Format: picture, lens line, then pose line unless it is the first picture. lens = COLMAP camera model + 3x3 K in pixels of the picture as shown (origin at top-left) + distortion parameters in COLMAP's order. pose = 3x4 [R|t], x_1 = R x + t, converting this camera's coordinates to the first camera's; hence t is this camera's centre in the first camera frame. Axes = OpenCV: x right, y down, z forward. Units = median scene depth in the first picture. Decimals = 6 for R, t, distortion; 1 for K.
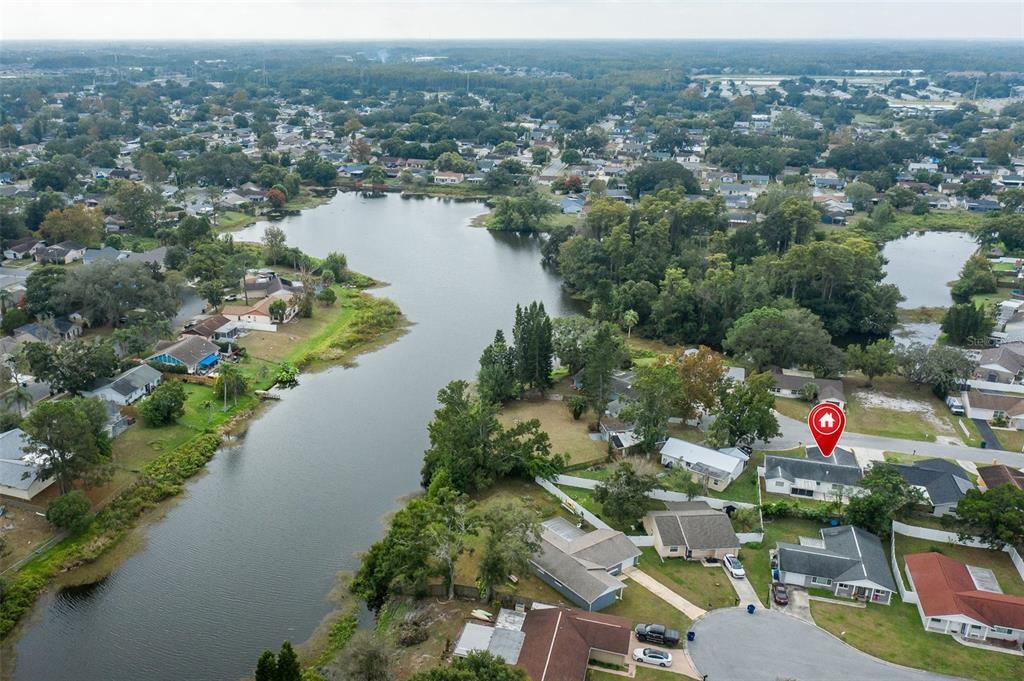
lens RADIAL K [[878.2, 0, 406.6], [0, 878.2, 340.3], [0, 0, 1]] dist [-0.009134, -0.002989]
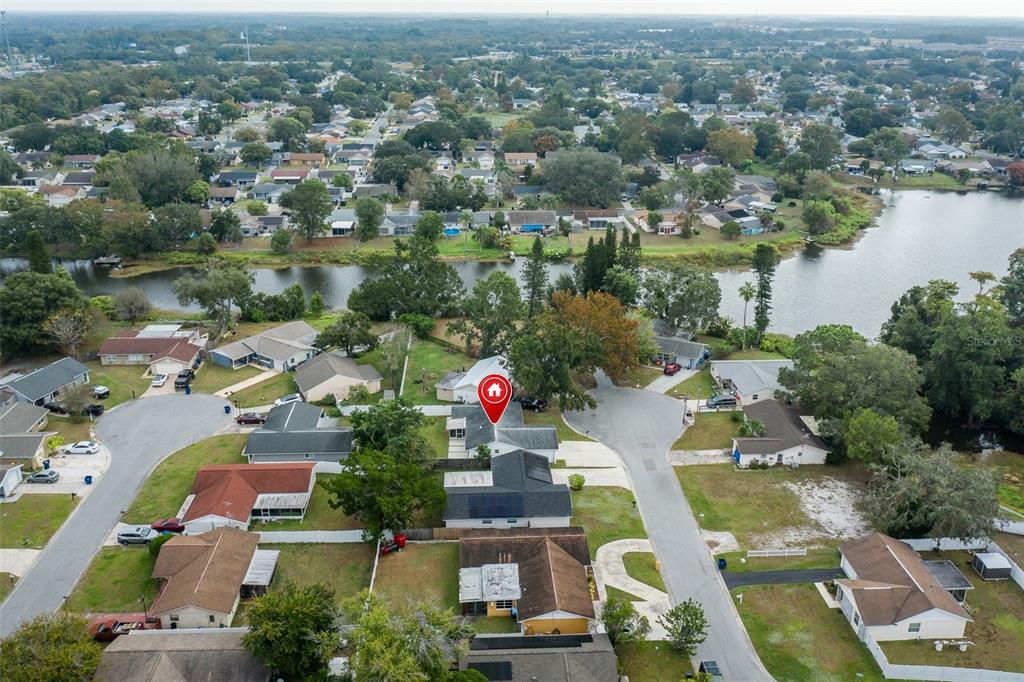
lens RADIAL K [[867.6, 0, 512.0], [0, 867.6, 341.0], [0, 0, 1]] dist [-0.012750, -0.006794]
pose [[0.365510, 0.334144, -0.868763, 0.821514], [-0.309090, 0.923953, 0.225330, -0.090097], [0.877990, 0.186166, 0.440995, 0.427461]]
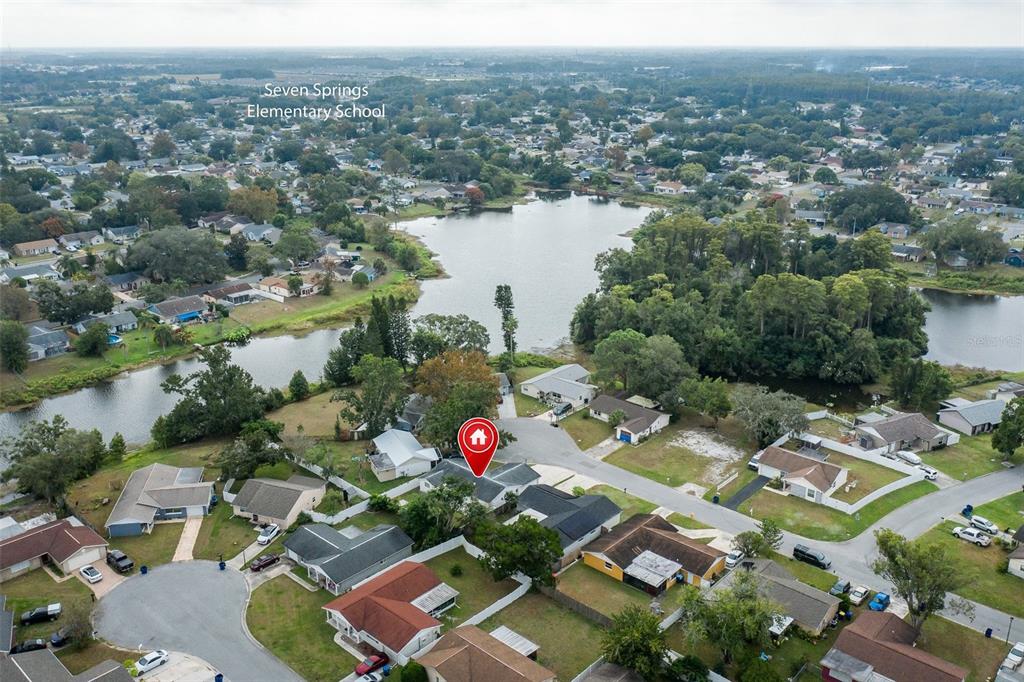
lens RADIAL K [[867.6, 0, 512.0], [0, 867.6, 341.0], [0, 0, 1]] dist [-0.012750, -0.006794]
pose [[0.913479, 0.131357, -0.385099, 0.598170], [-0.132174, 0.990924, 0.024481, -0.028797], [0.384820, 0.028537, 0.922551, 0.060070]]
